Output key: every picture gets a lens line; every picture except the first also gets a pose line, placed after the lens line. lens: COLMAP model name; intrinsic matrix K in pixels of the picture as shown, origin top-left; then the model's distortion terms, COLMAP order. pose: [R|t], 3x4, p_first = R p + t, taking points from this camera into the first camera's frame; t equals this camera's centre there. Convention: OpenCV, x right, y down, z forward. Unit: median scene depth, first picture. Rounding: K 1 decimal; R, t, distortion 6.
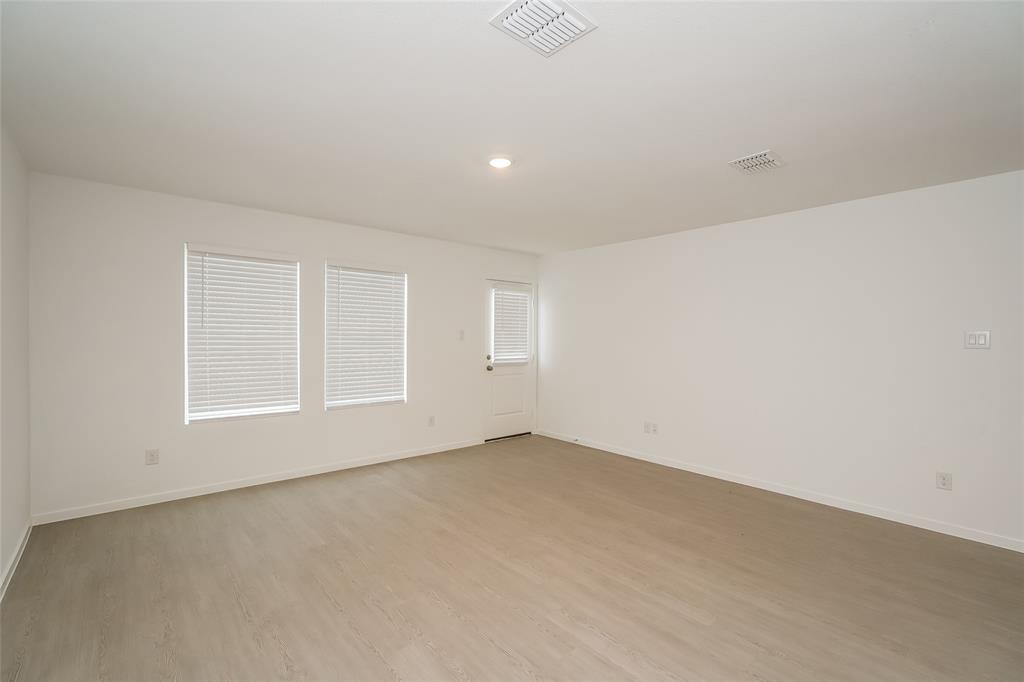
lens RADIAL K [[463.2, 0, 512.8], [0, 463.2, 344.8], [0, 0, 1]] dist [0.000547, 0.000695]
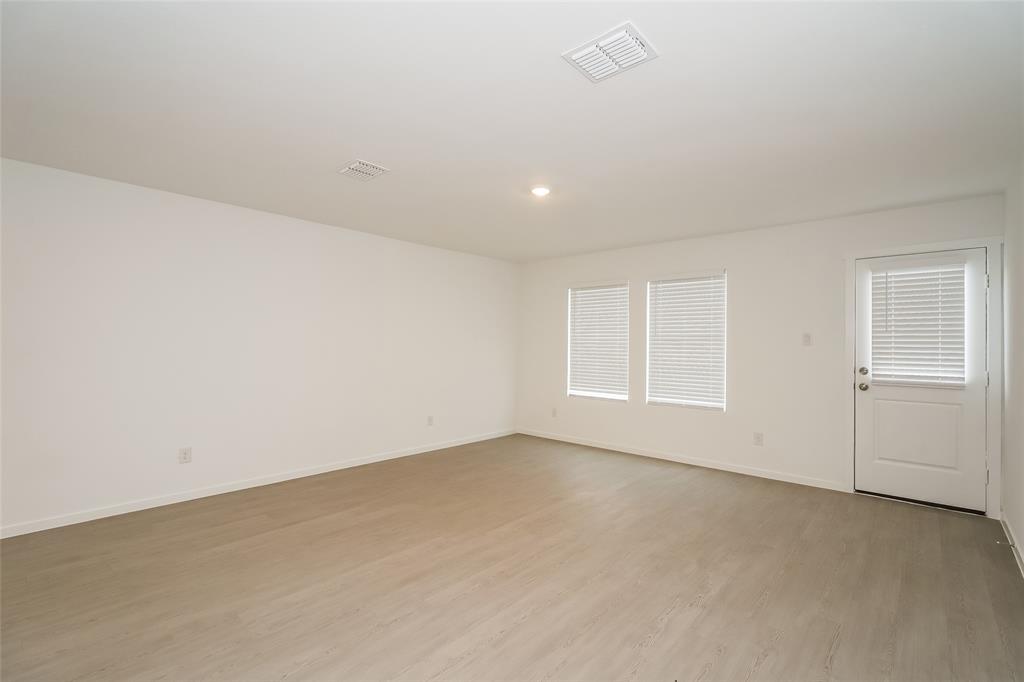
lens RADIAL K [[463.2, 0, 504.8], [0, 463.2, 337.8], [0, 0, 1]] dist [0.000547, 0.000695]
pose [[0.109480, -0.014837, -0.993878, 0.658918], [-0.018865, 0.999677, -0.017002, -0.000848], [0.993810, 0.020611, 0.109165, 0.448400]]
